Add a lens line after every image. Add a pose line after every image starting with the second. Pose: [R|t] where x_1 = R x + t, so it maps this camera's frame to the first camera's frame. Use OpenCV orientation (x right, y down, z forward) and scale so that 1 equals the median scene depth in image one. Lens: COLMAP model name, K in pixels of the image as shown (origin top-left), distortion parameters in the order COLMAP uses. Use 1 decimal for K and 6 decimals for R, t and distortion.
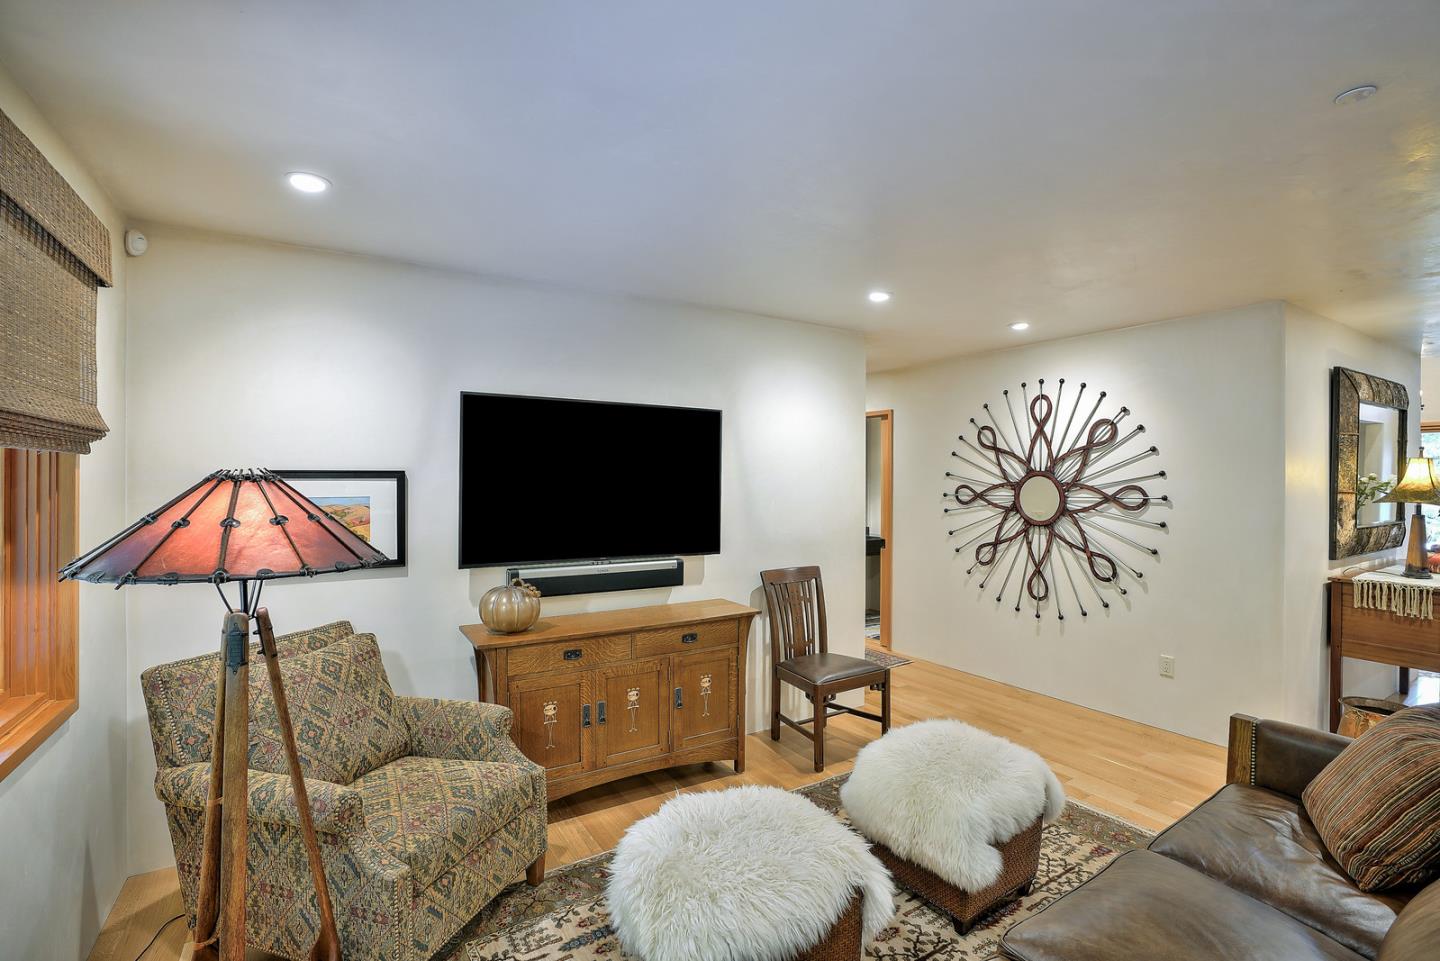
lens RADIAL K [[634.1, 0, 720.0], [0, 634.1, 480.5], [0, 0, 1]] dist [-0.015560, 0.000394]
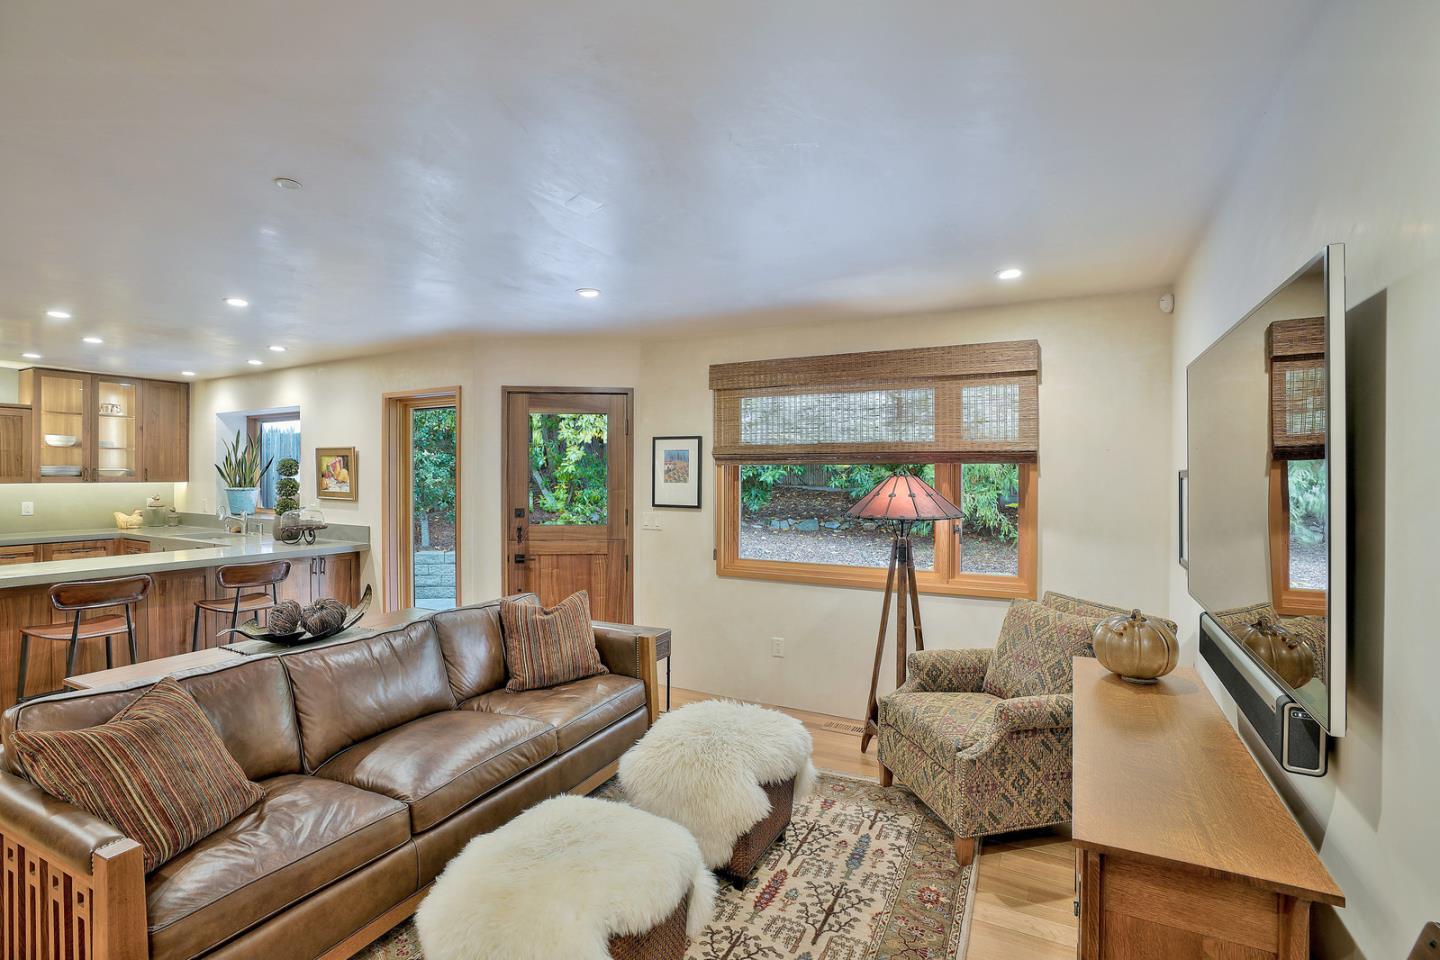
lens RADIAL K [[673.9, 0, 737.6], [0, 673.9, 477.7], [0, 0, 1]] dist [-0.046927, 0.000410]
pose [[-0.842921, -0.010314, -0.537939, 0.481504], [-0.013869, 0.999901, 0.002561, 0.002199], [0.537859, 0.009619, -0.842980, 1.372975]]
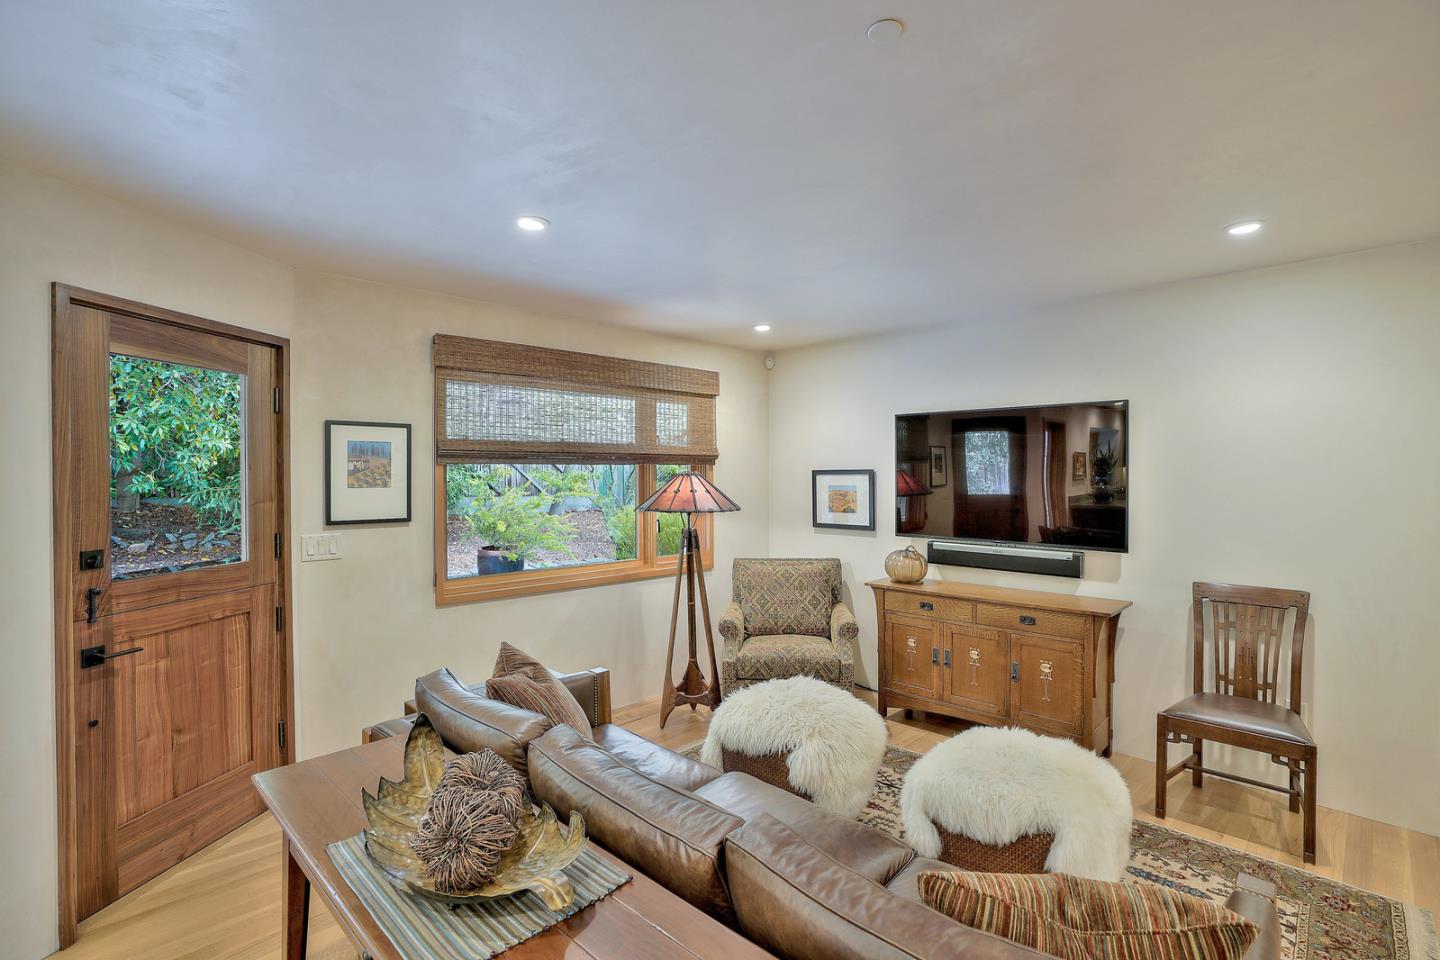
lens RADIAL K [[676.3, 0, 720.0], [0, 676.3, 480.0], [0, 0, 1]] dist [-0.001952, -0.000086]
pose [[0.245099, -0.000527, -0.969498, 0.987368], [0.004042, 0.999992, 0.000479, 0.008873], [0.969490, -0.004036, 0.245099, 0.227109]]
